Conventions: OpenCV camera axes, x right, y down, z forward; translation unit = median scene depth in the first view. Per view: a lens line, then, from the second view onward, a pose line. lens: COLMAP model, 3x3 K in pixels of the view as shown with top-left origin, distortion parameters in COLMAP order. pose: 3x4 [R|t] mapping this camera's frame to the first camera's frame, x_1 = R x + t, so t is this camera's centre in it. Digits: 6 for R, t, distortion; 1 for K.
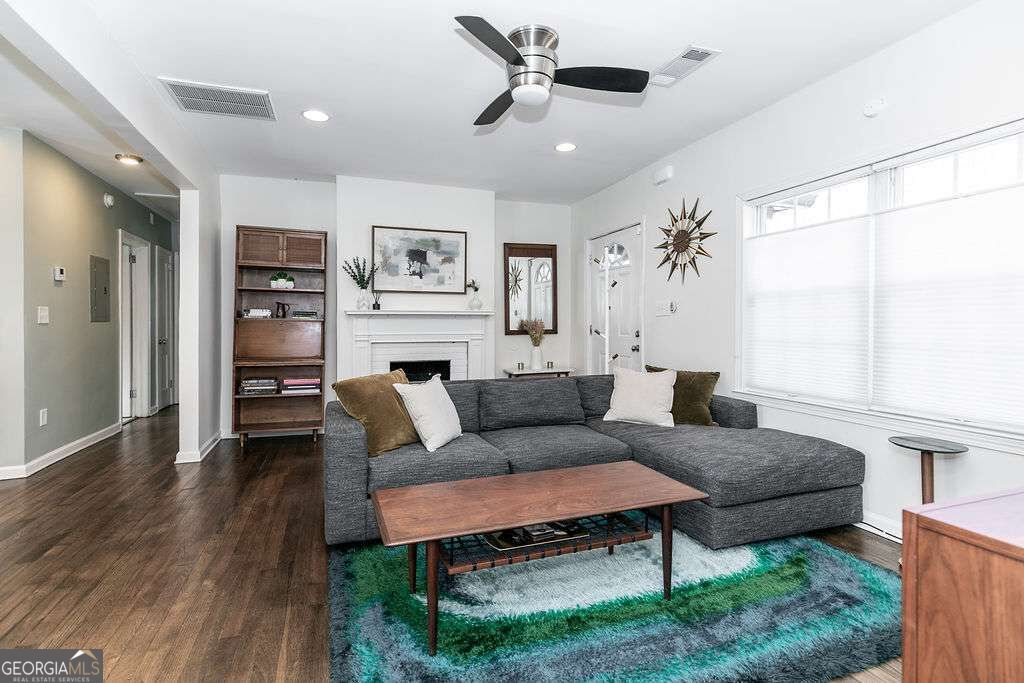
lens RADIAL K [[462.5, 0, 483.0], [0, 462.5, 326.4], [0, 0, 1]] dist [0.000624, -0.000160]
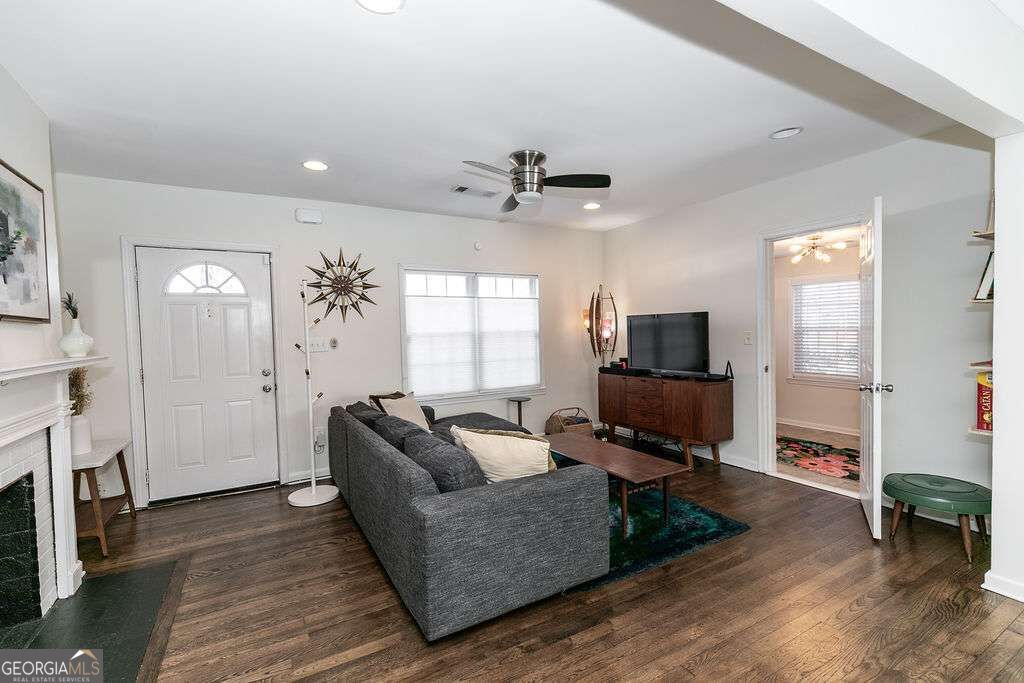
lens RADIAL K [[458.9, 0, 516.6], [0, 458.9, 345.3], [0, 0, 1]] dist [0.001929, -0.000164]
pose [[-0.206815, -0.026925, 0.978009, -0.659480], [0.030431, 0.998961, 0.033937, -0.053259], [-0.977907, 0.036780, -0.205781, 0.698548]]
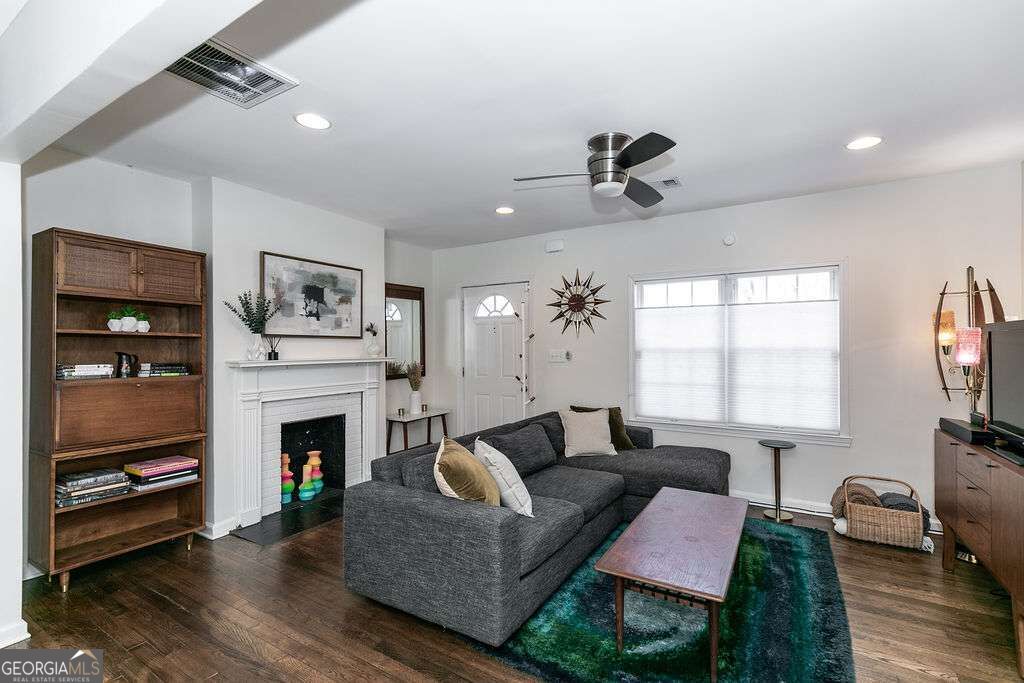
lens RADIAL K [[461.5, 0, 511.1], [0, 461.5, 344.6], [0, 0, 1]] dist [0.005415, -0.000185]
pose [[0.760185, 0.000932, 0.649706, -0.442755], [0.007088, 0.999928, -0.009727, -0.052241], [-0.649668, 0.011999, 0.760124, 0.141807]]
